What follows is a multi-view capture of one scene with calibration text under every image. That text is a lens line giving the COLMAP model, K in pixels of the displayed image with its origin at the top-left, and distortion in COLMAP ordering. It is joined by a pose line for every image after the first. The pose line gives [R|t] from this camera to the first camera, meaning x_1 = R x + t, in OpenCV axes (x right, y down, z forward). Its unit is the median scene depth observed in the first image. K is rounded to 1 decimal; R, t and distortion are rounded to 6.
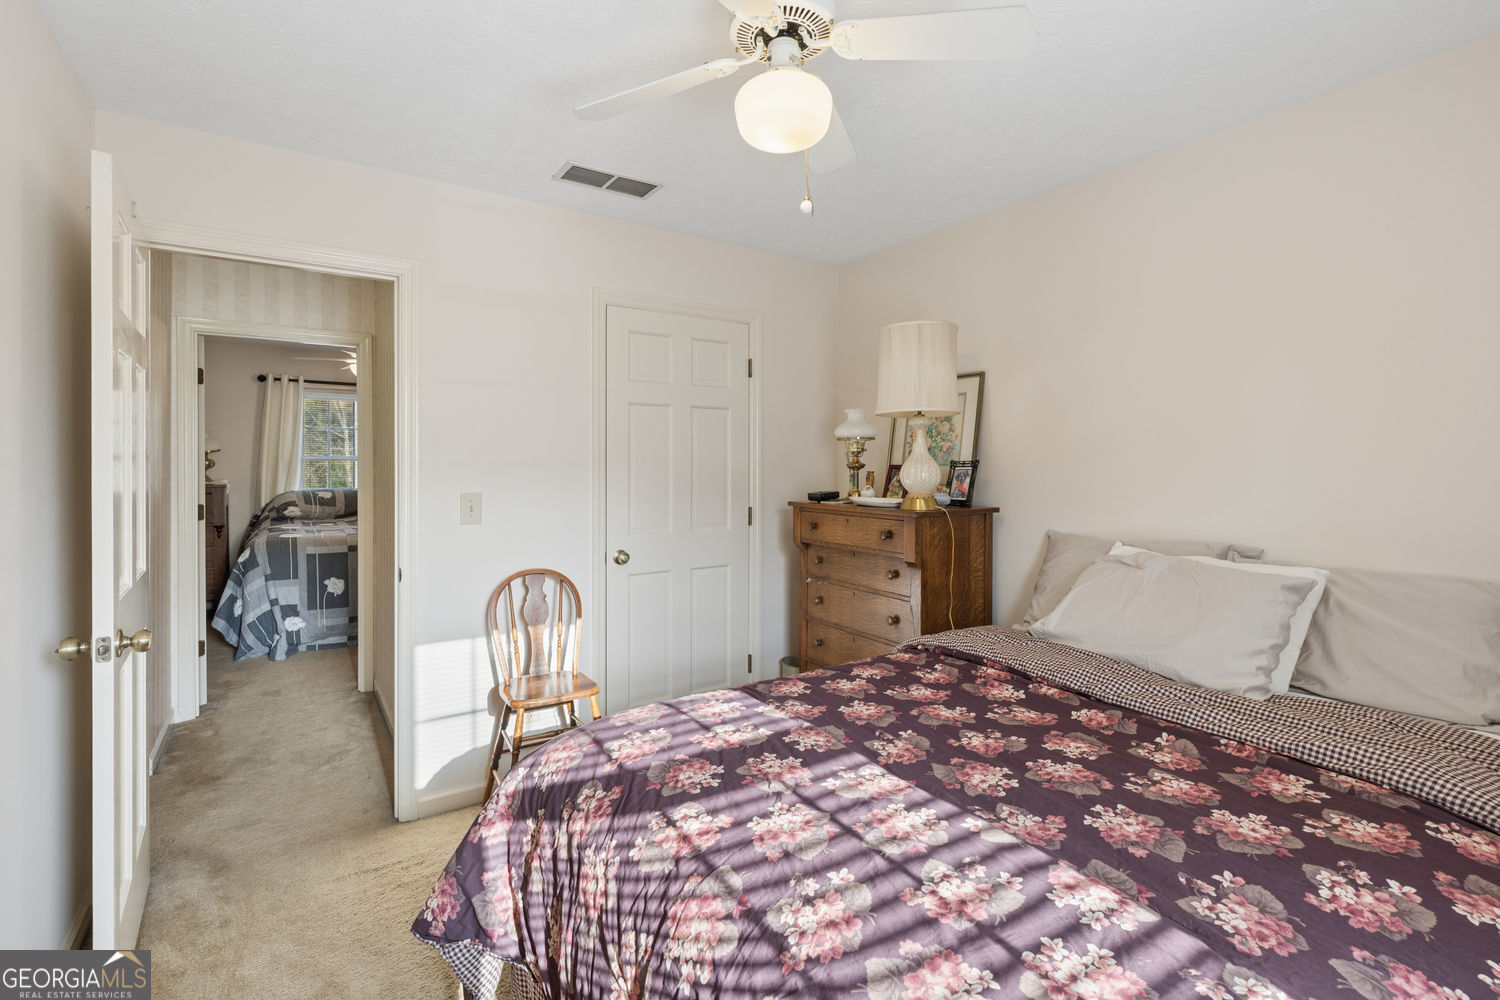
lens RADIAL K [[701.9, 0, 750.5], [0, 701.9, 453.1], [0, 0, 1]] dist [-0.000304, -0.000001]
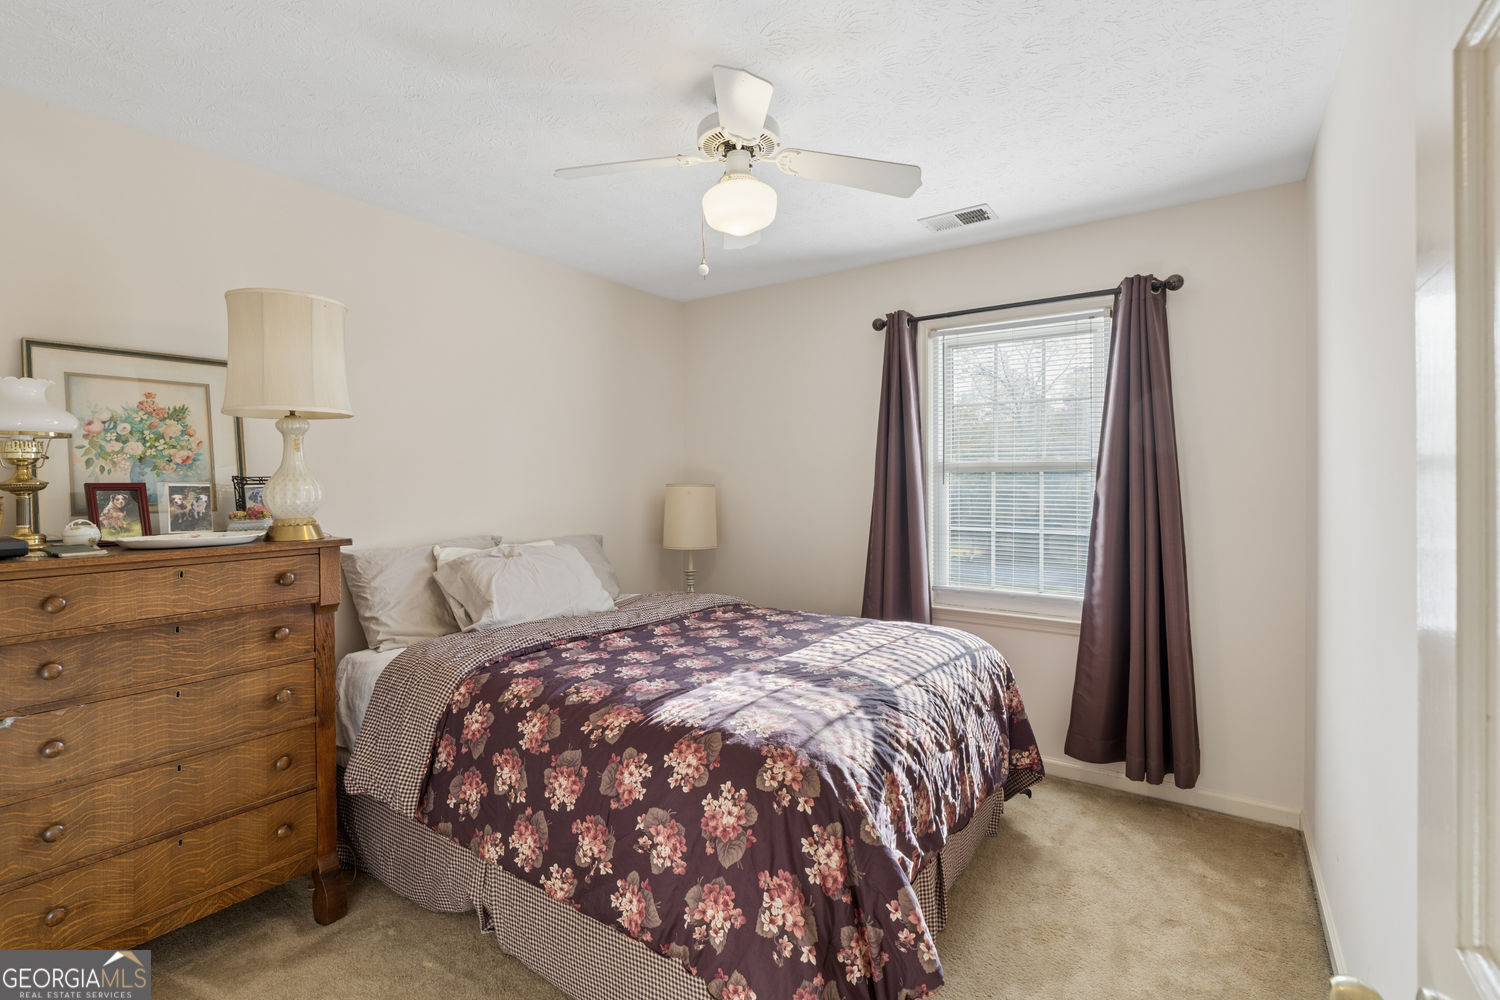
lens RADIAL K [[701.9, 0, 750.5], [0, 701.9, 453.1], [0, 0, 1]] dist [-0.000304, -0.000001]
pose [[-0.355776, 0.013206, 0.934478, -1.172185], [-0.003605, 0.999873, -0.015502, -0.008183], [-0.934564, -0.008884, -0.355684, 1.441445]]
